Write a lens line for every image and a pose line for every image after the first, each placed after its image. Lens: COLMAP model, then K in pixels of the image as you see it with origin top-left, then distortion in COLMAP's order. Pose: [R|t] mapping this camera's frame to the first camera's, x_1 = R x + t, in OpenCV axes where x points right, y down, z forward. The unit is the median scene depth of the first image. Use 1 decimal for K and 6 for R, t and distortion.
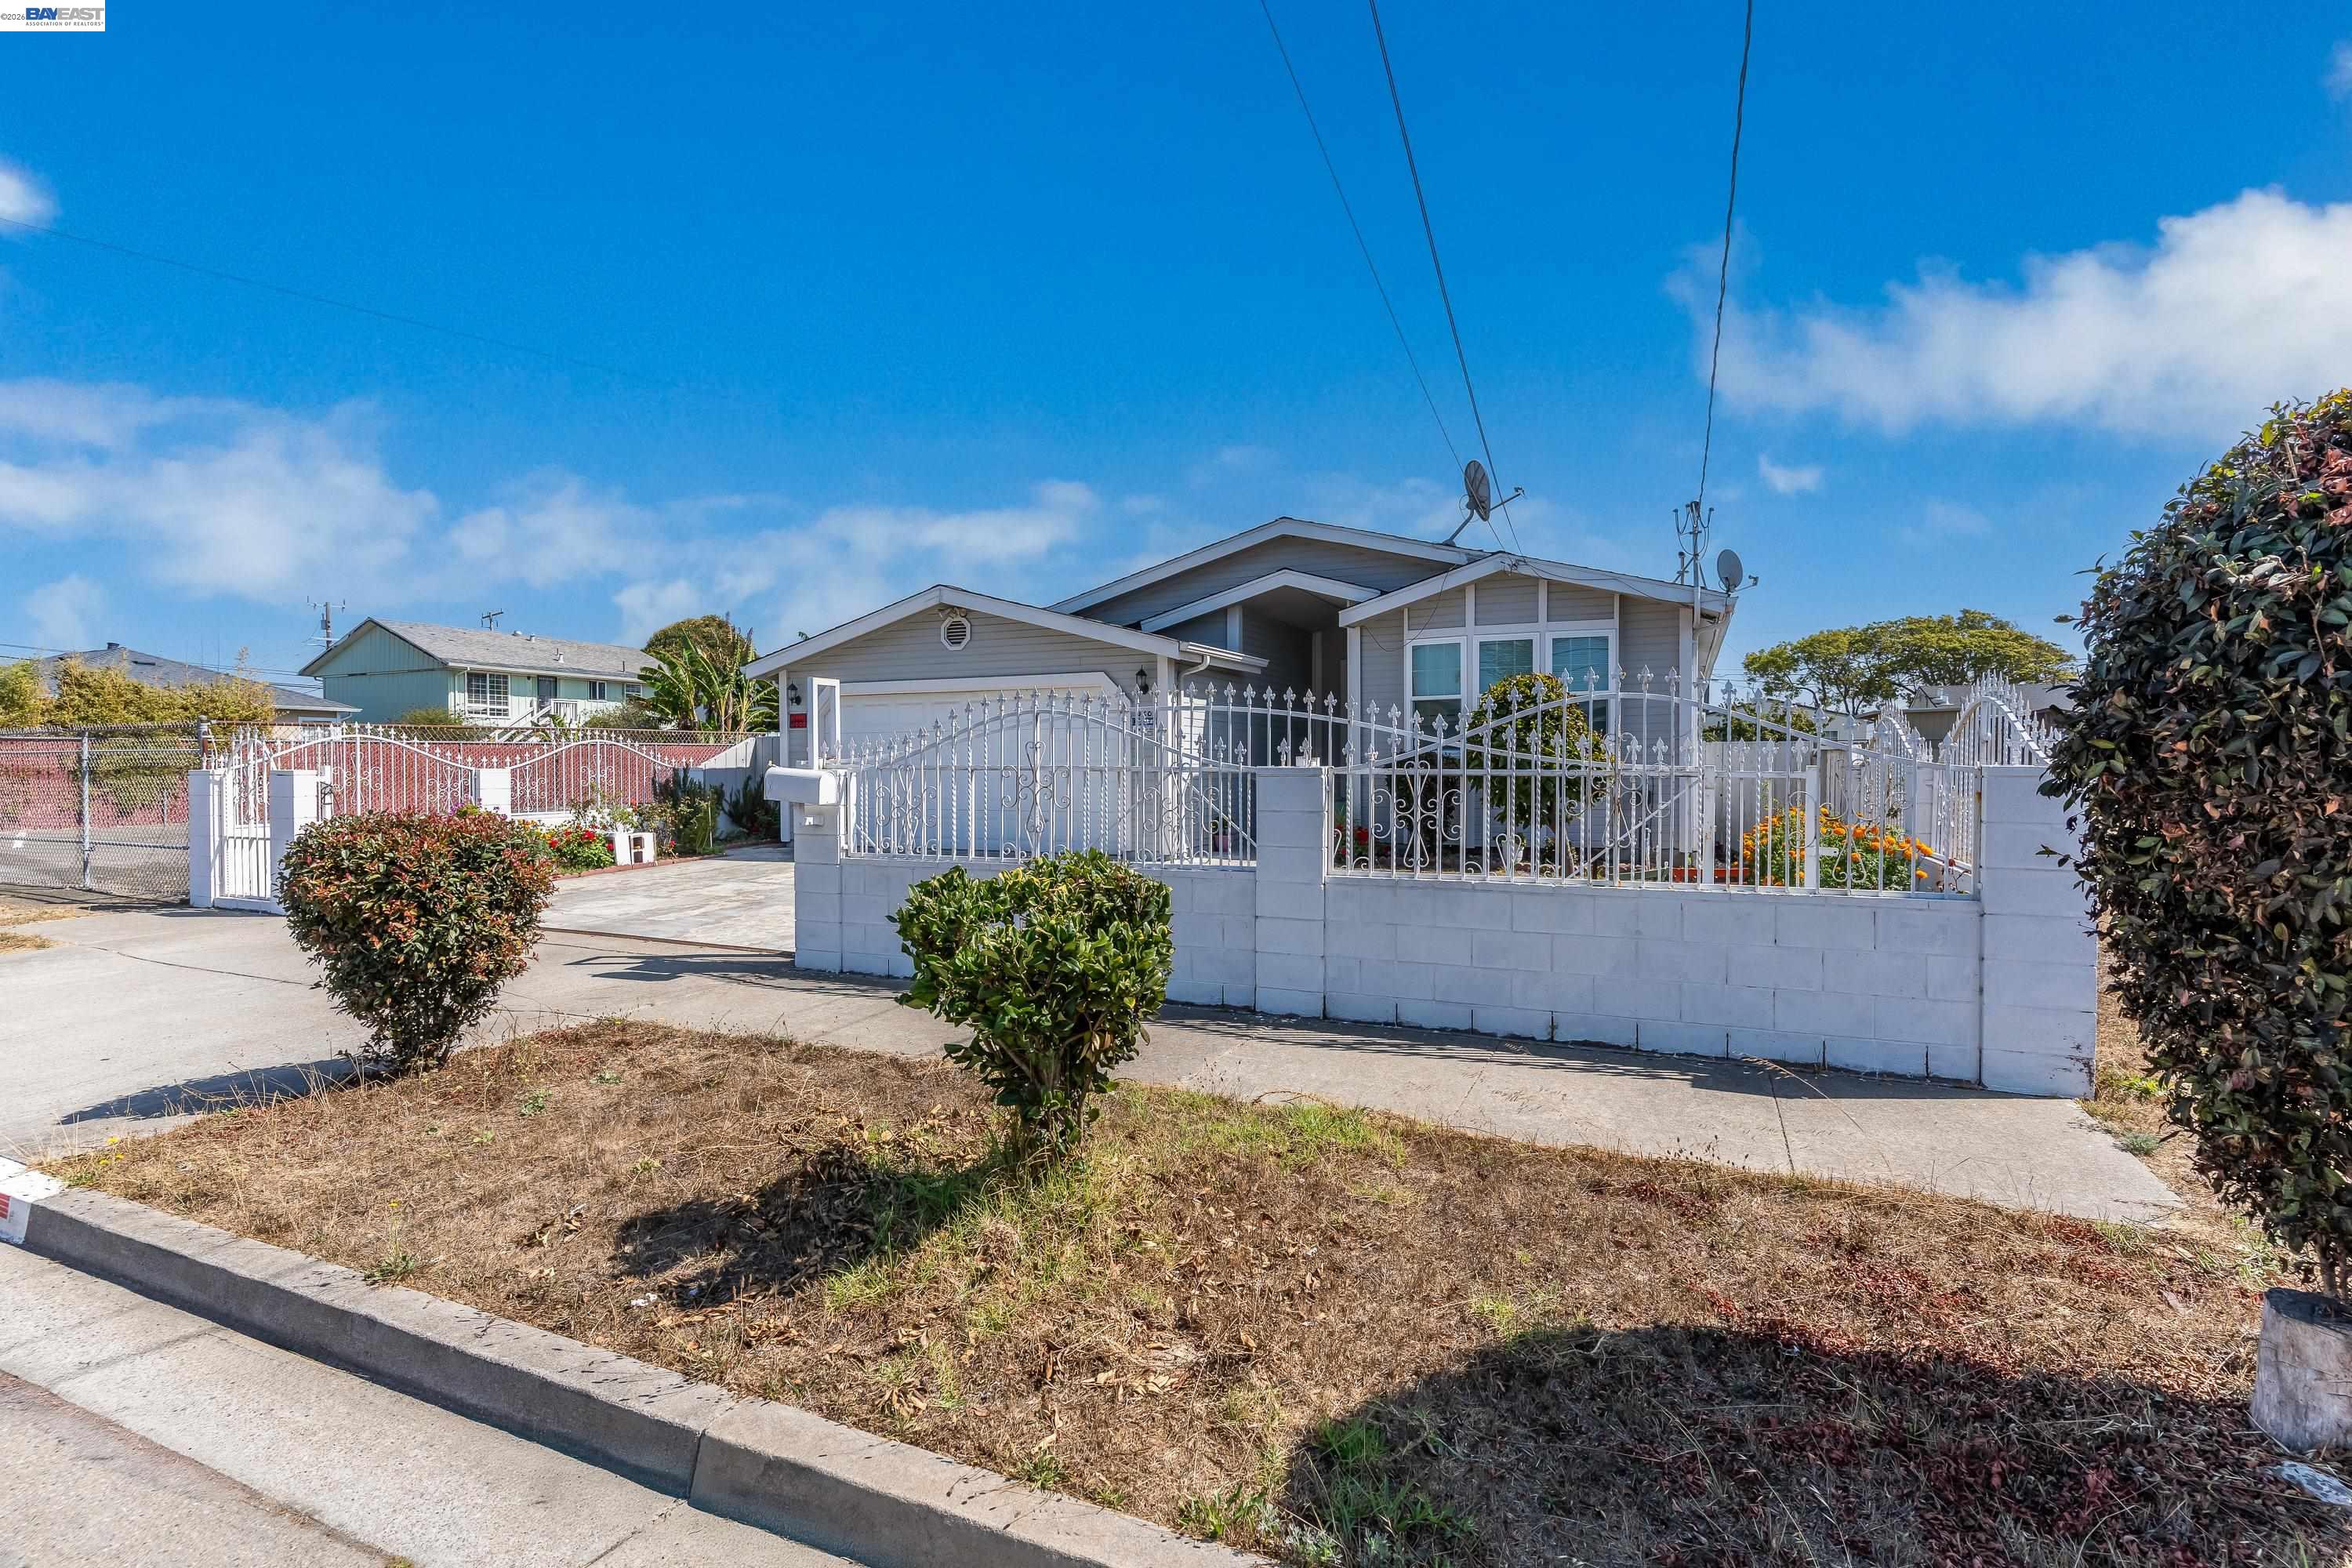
lens RADIAL K [[1116.1, 0, 1186.9], [0, 1116.1, 777.0], [0, 0, 1]] dist [0.002837, 0.000675]
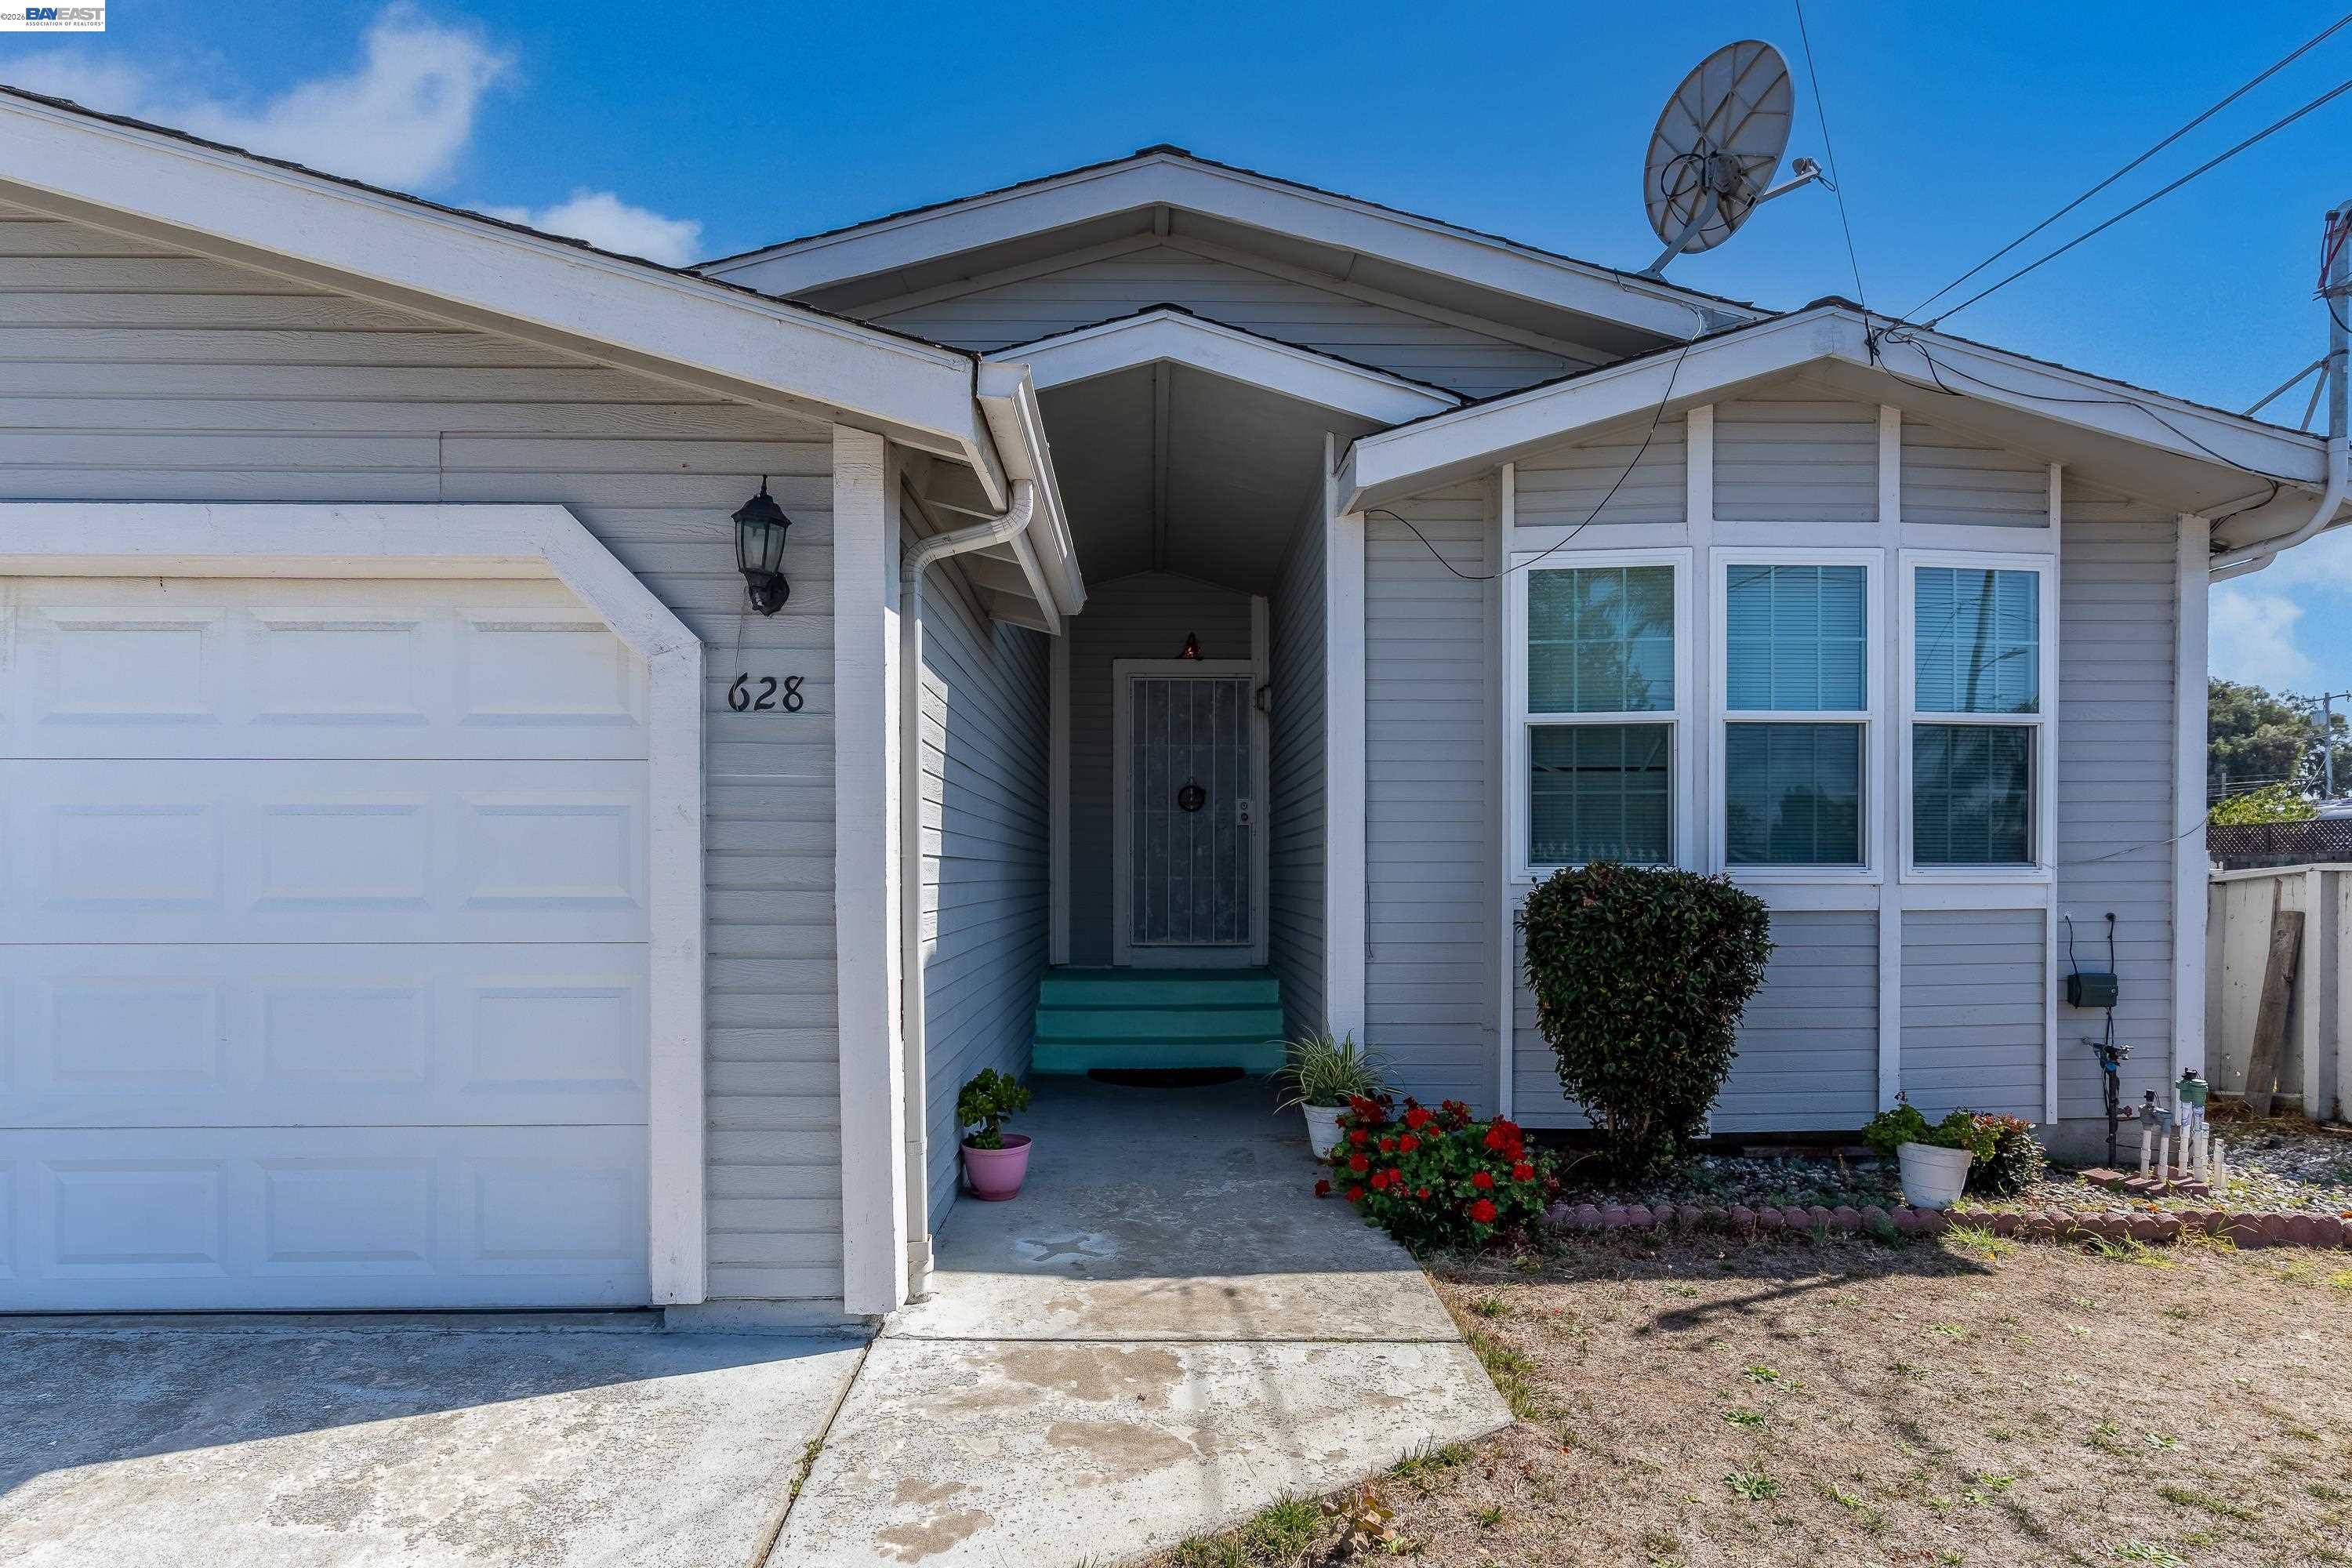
lens RADIAL K [[1199.6, 0, 1153.0], [0, 1199.6, 877.4], [0, 0, 1]] dist [0.004078, -0.000014]
pose [[0.908281, 0.002420, 0.418354, -0.067739], [-0.000732, 0.999991, -0.004196, -0.018808], [-0.418360, 0.003505, 0.908274, 0.730672]]
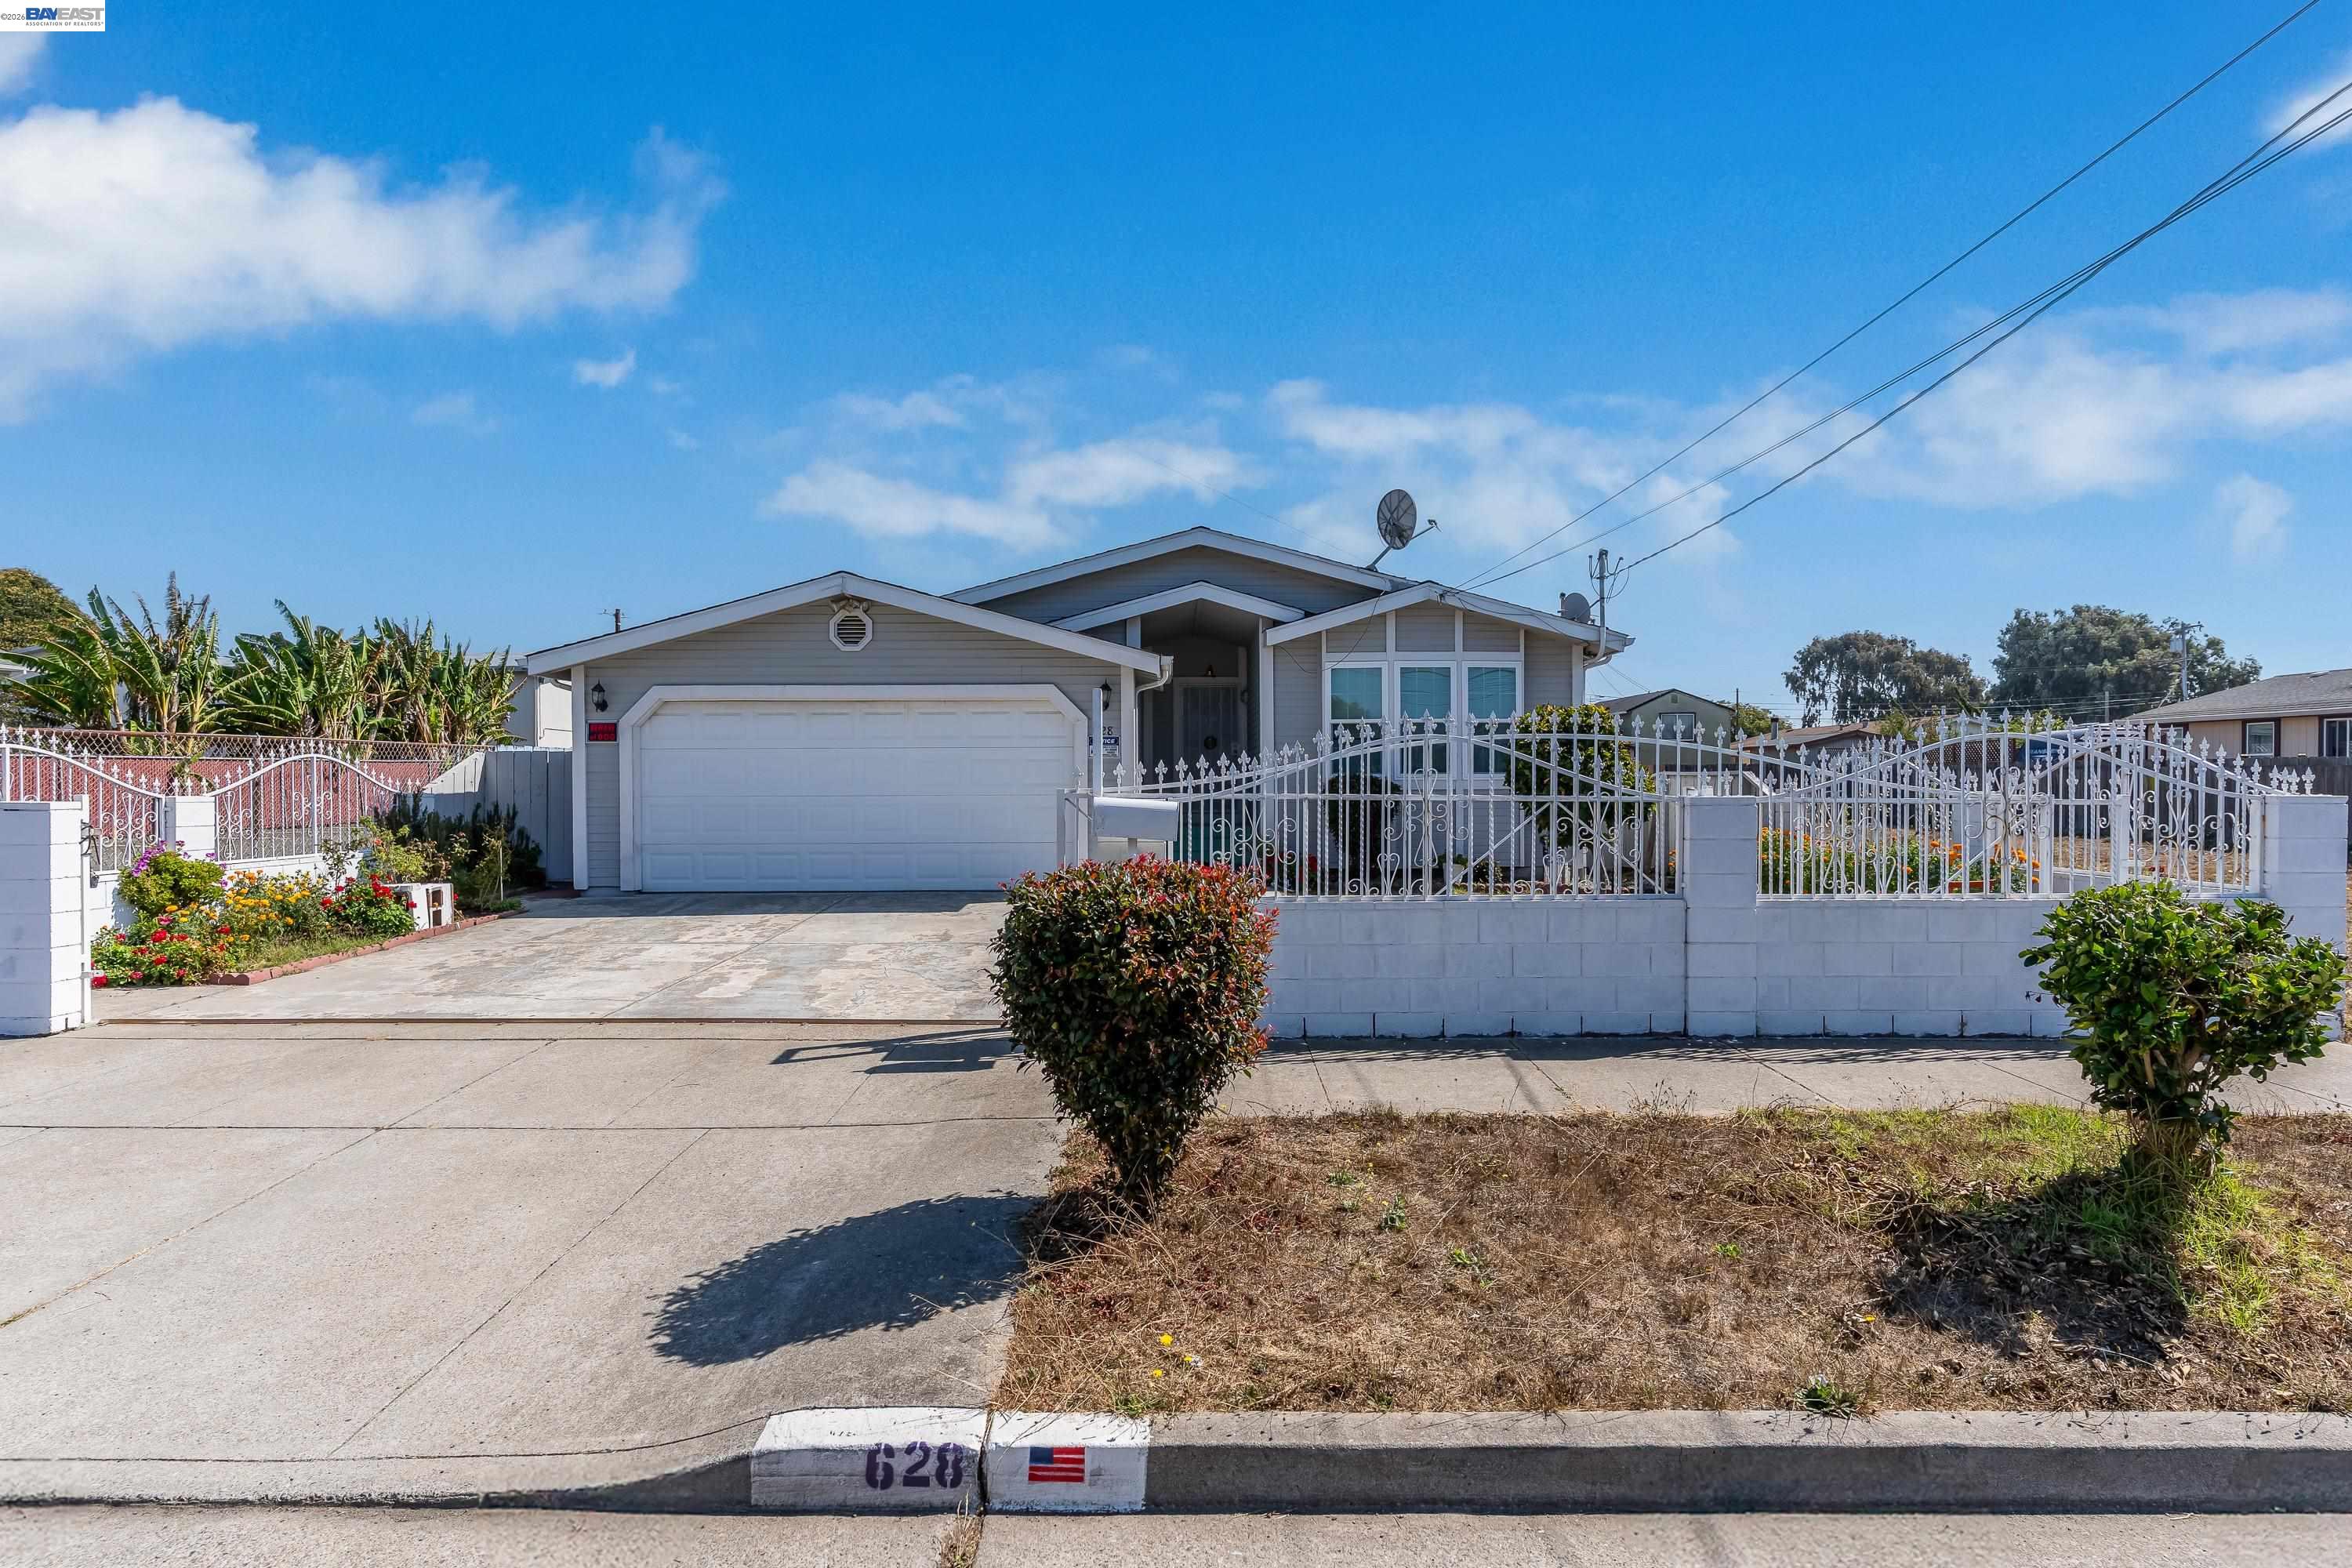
lens RADIAL K [[1199.6, 0, 1170.0], [0, 1199.6, 788.7], [0, 0, 1]] dist [0.004078, -0.000014]
pose [[0.907119, -0.001912, 0.420870, -0.392989], [0.004185, 0.999981, -0.004478, -0.006490], [-0.420853, 0.005823, 0.907110, 0.094087]]
